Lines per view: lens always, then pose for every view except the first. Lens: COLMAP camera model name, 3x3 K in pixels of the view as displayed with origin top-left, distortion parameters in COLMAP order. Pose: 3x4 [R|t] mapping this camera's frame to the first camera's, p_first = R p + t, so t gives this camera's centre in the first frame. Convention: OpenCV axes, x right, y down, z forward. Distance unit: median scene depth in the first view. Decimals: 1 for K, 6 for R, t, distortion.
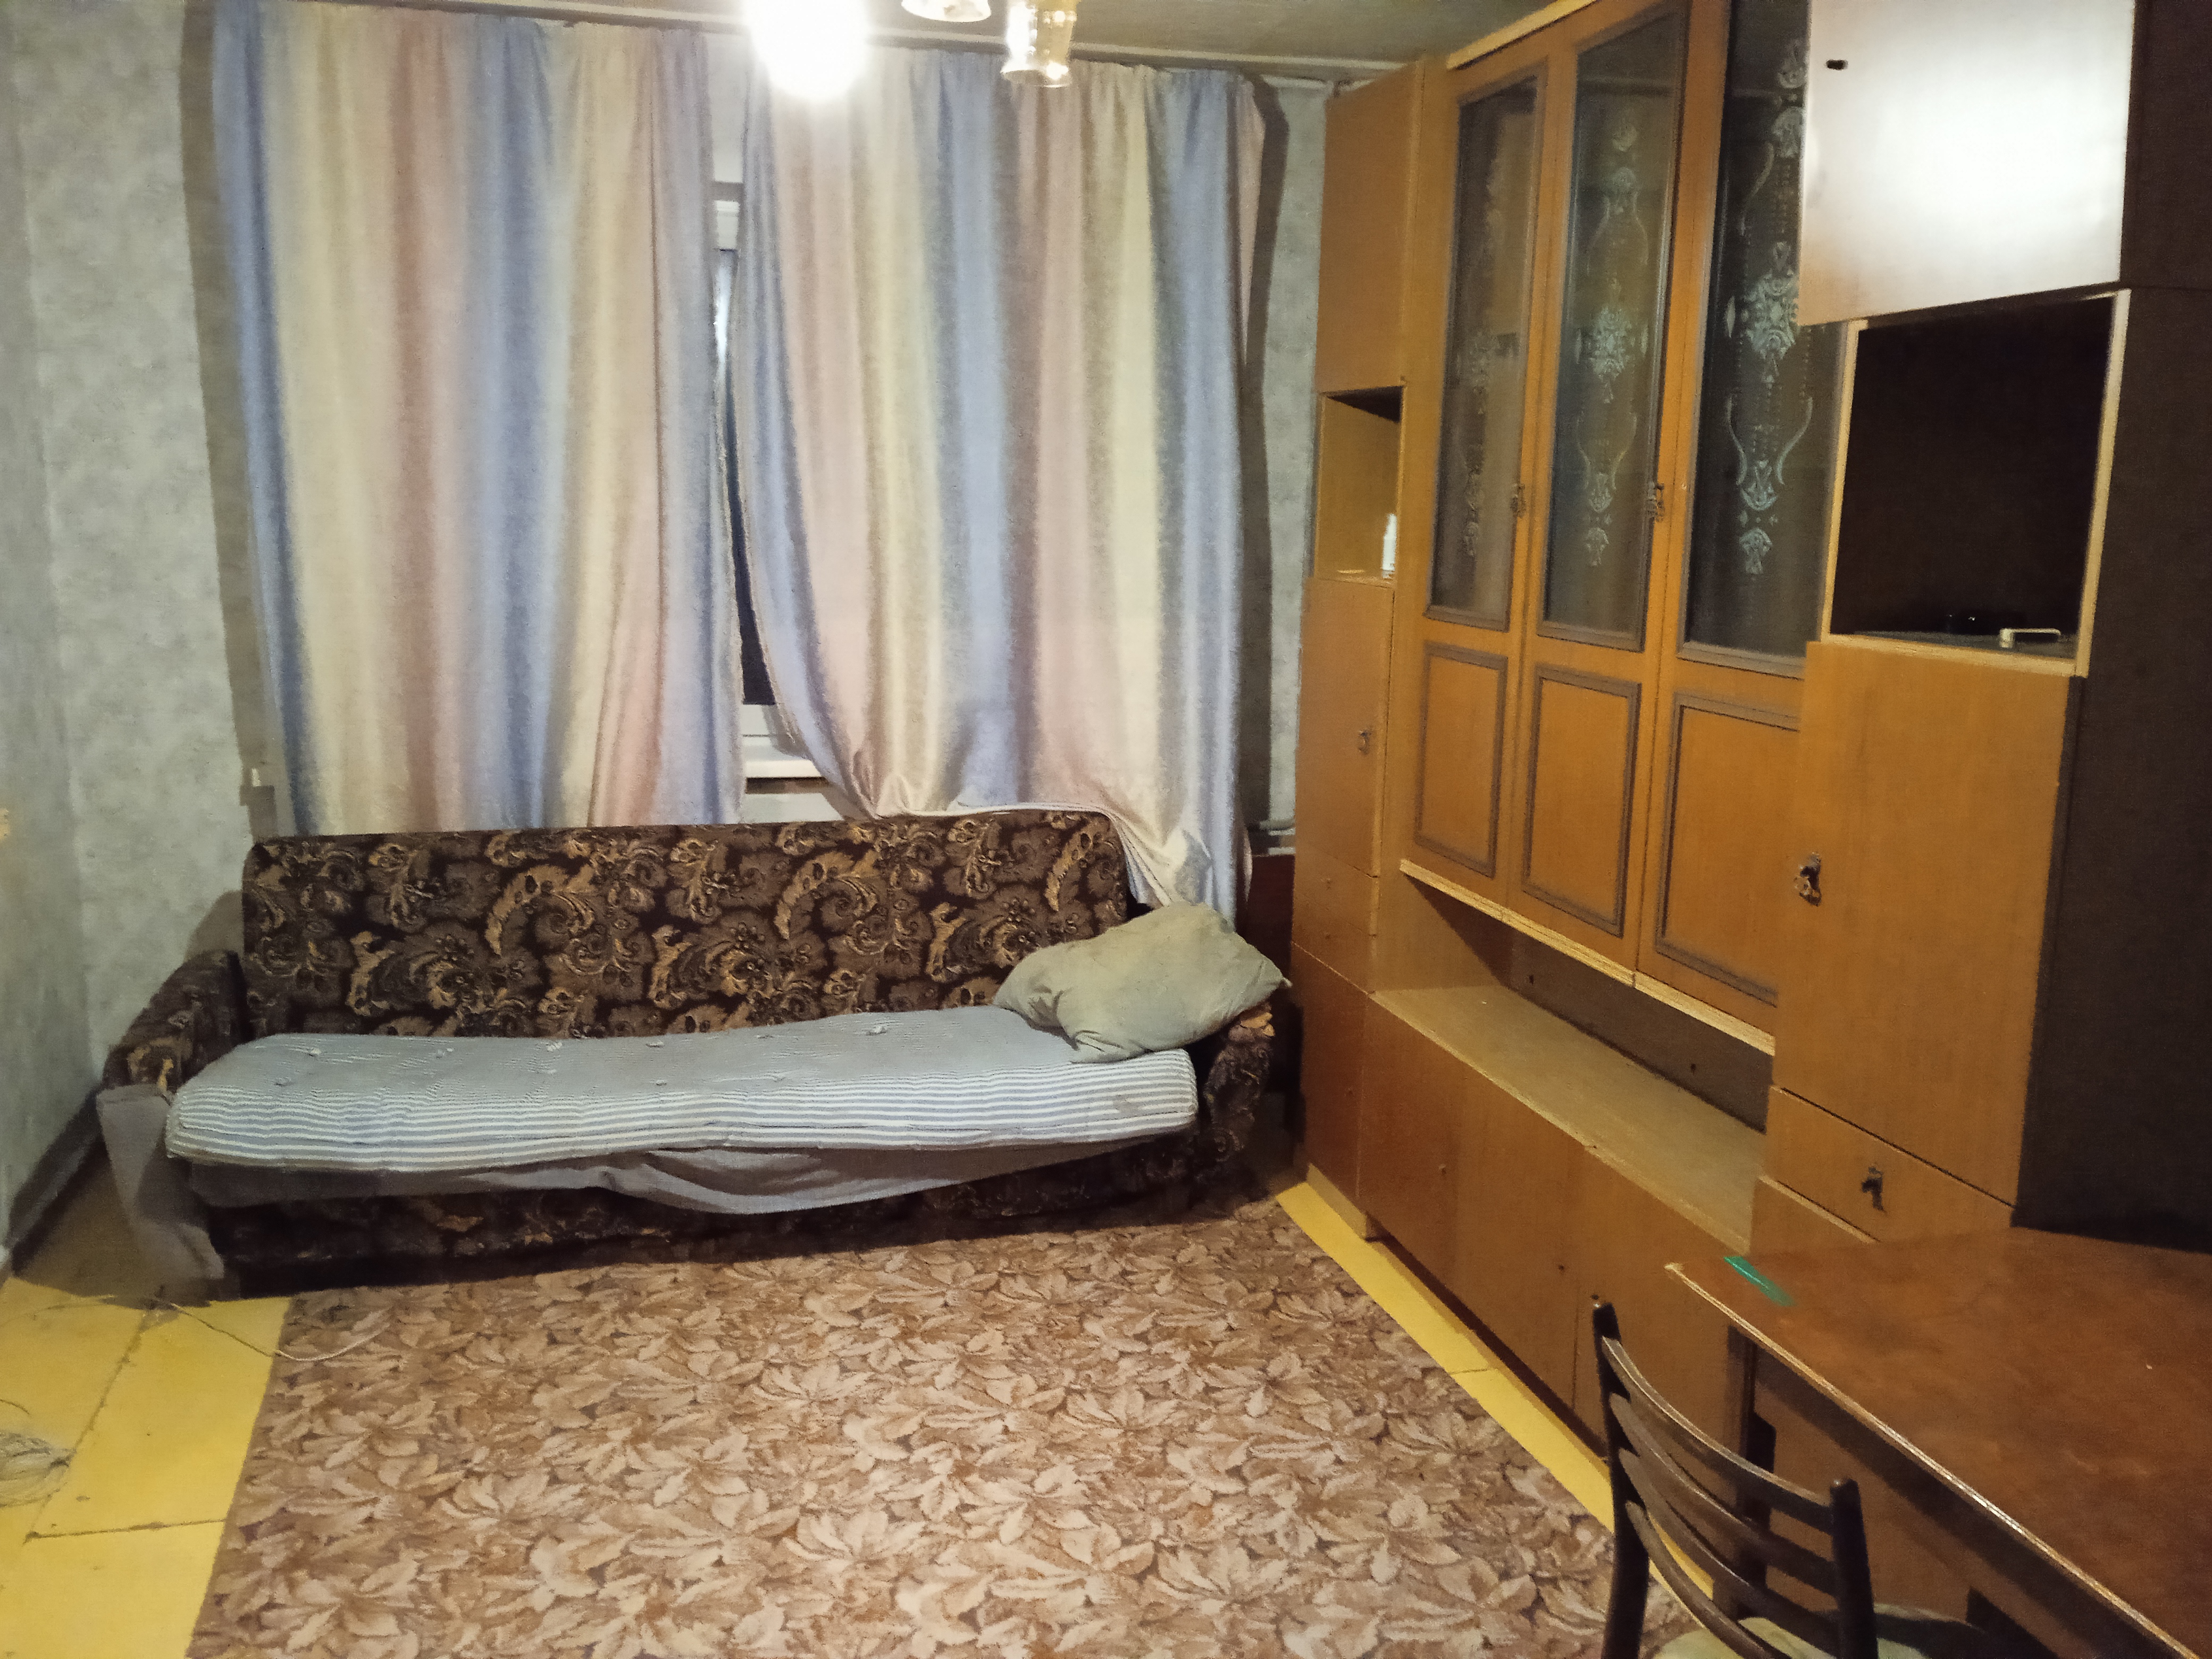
lens RADIAL K [[1758.7, 0, 1080.9], [0, 1758.7, 827.9], [0, 0, 1]] dist [0.086090, -0.175843]
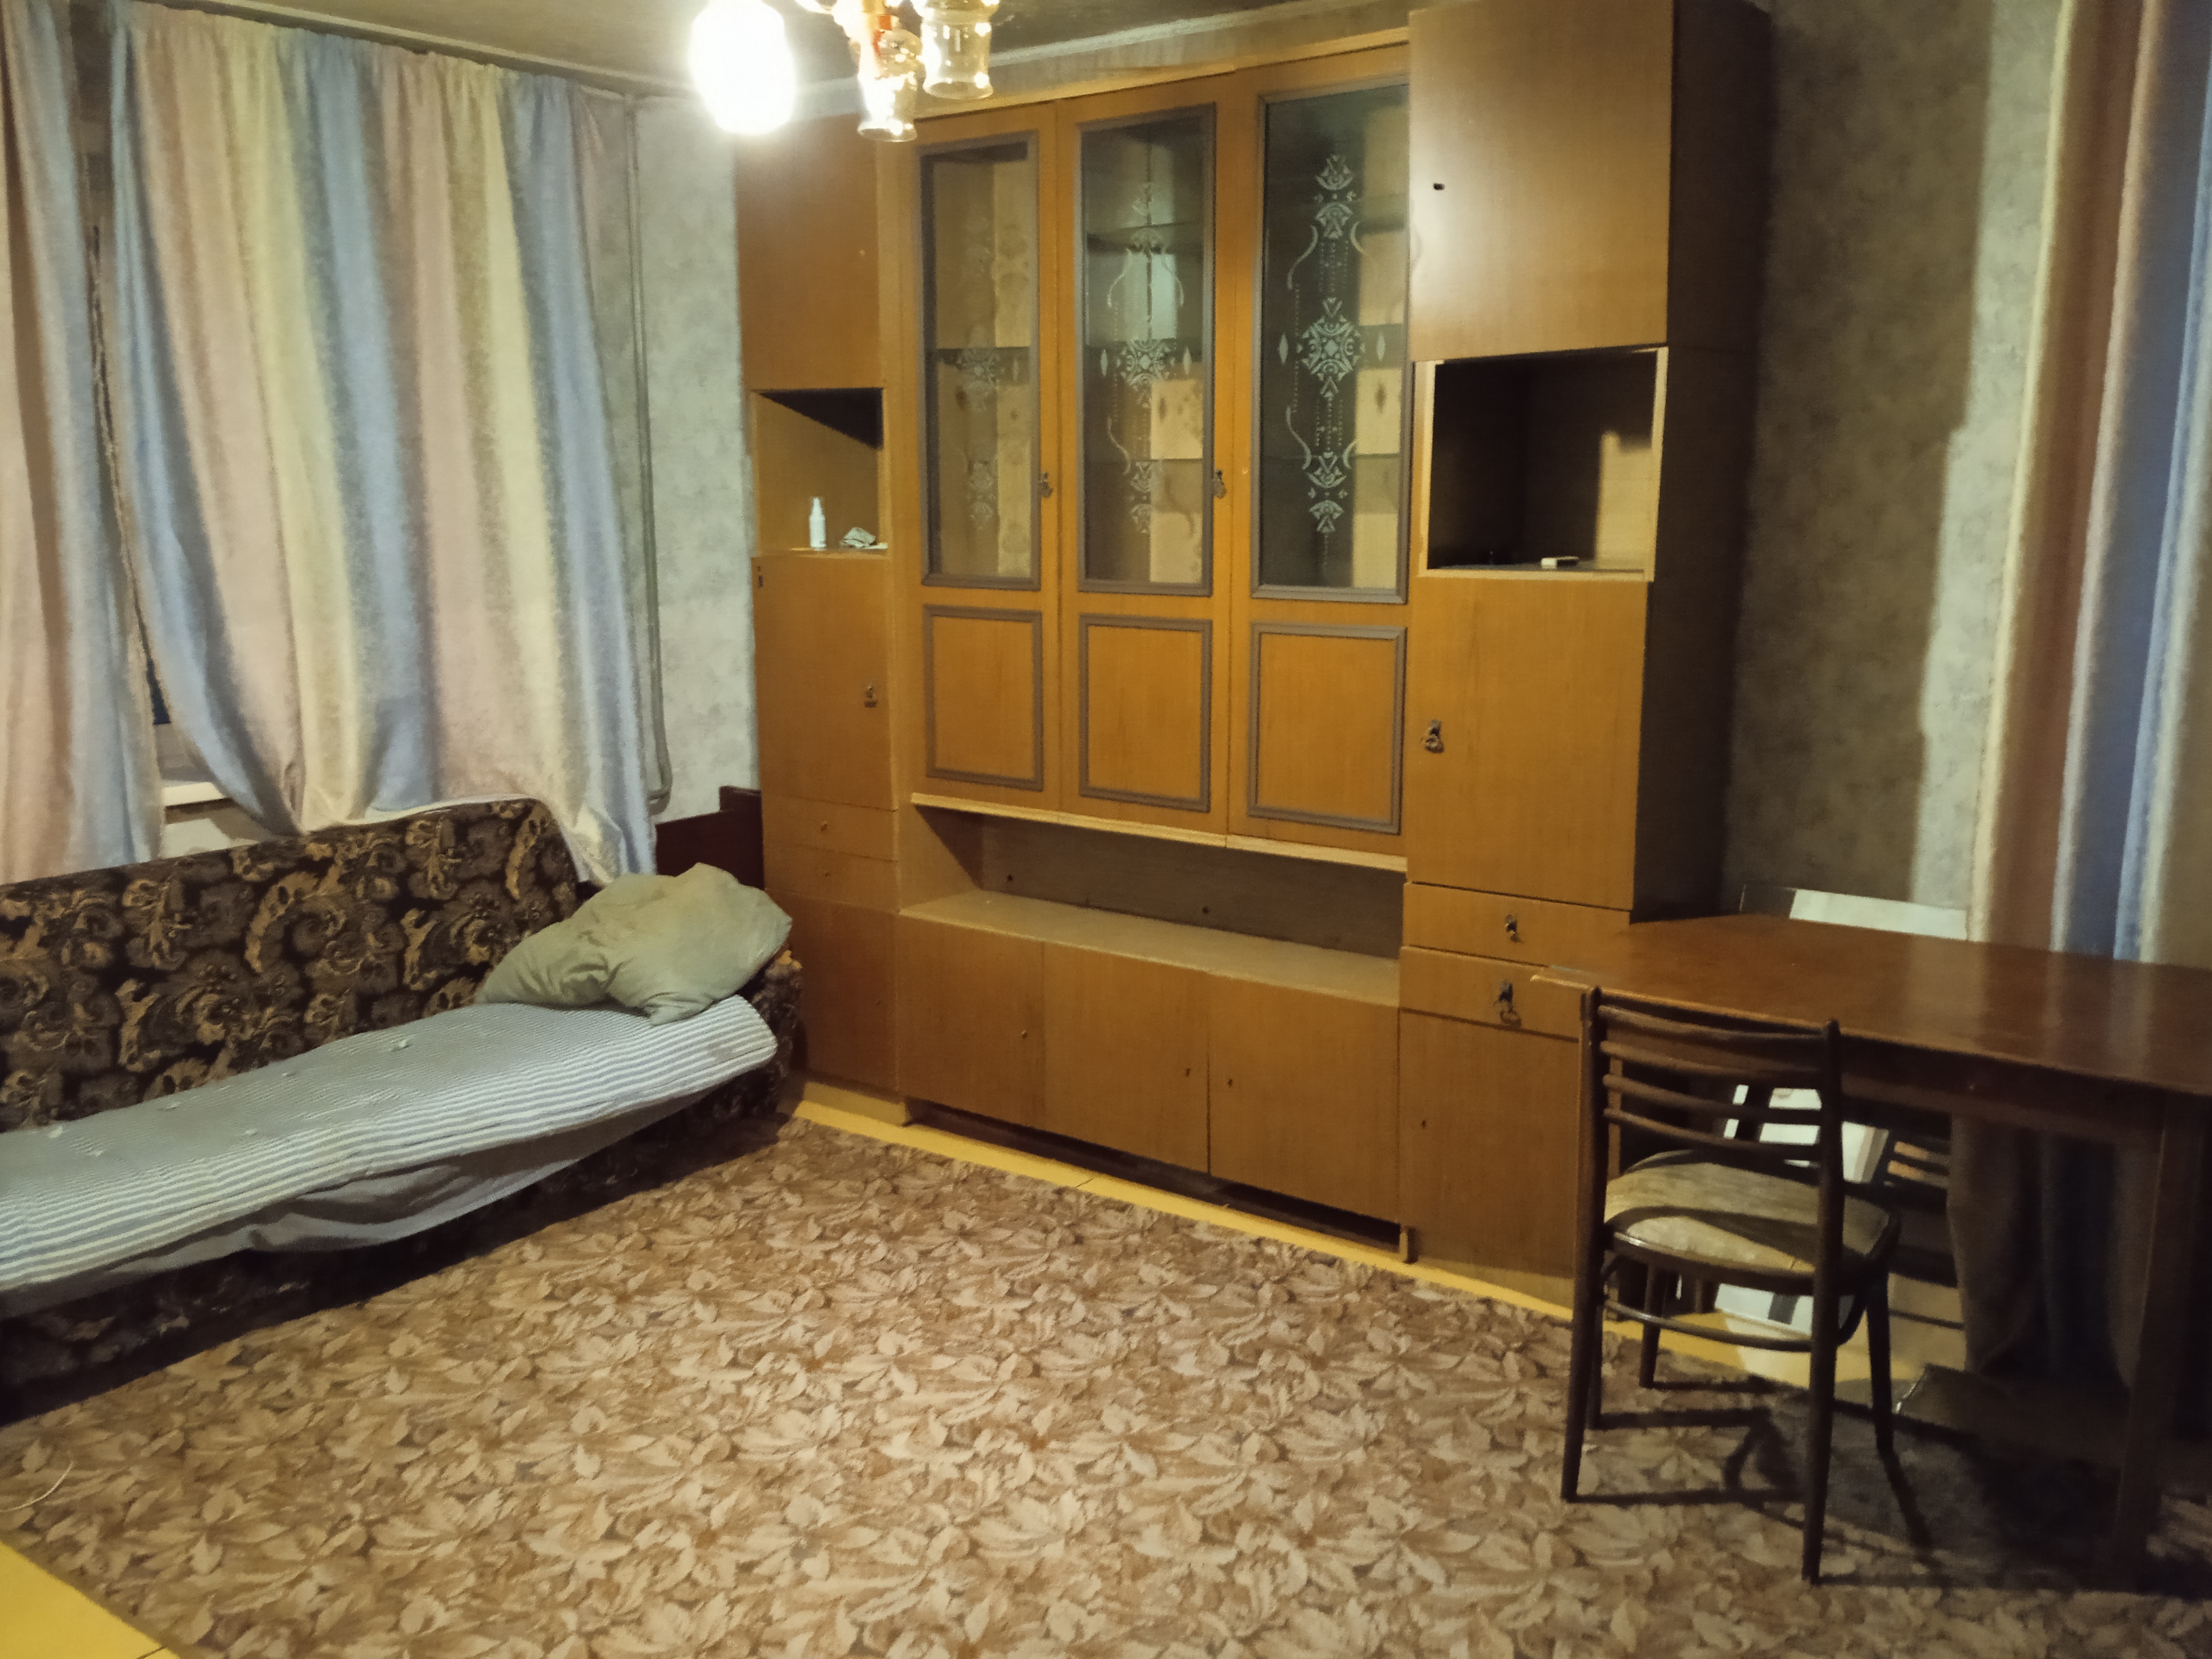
lens RADIAL K [[1758.7, 0, 1080.9], [0, 1758.7, 827.9], [0, 0, 1]] dist [0.086090, -0.175843]
pose [[0.798071, -0.135256, 0.587187, -0.403206], [0.129154, 0.990231, 0.052556, -0.006165], [-0.588560, 0.033894, 0.807743, -0.007707]]
